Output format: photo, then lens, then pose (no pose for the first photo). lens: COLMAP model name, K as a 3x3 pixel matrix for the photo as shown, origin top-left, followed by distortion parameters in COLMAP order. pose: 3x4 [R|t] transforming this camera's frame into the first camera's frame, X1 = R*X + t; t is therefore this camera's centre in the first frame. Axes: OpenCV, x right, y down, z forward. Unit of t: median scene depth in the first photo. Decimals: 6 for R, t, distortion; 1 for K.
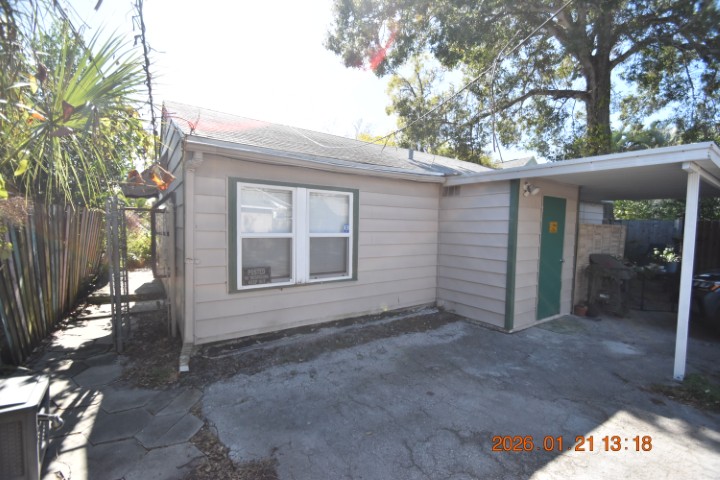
lens RADIAL K [[314.8, 0, 361.9], [0, 314.8, 244.2], [0, 0, 1]] dist [0.010055, -0.011779]
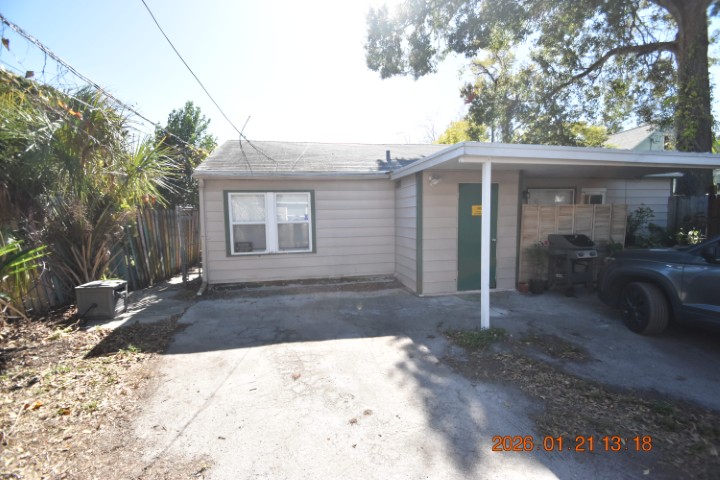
lens RADIAL K [[314.8, 0, 357.2], [0, 314.8, 238.8], [0, 0, 1]] dist [0.010055, -0.011779]
pose [[0.913084, -0.004818, -0.407744, 0.825921], [0.010654, 0.999871, 0.012043, 0.038246], [0.407633, -0.015340, 0.913017, -0.259899]]
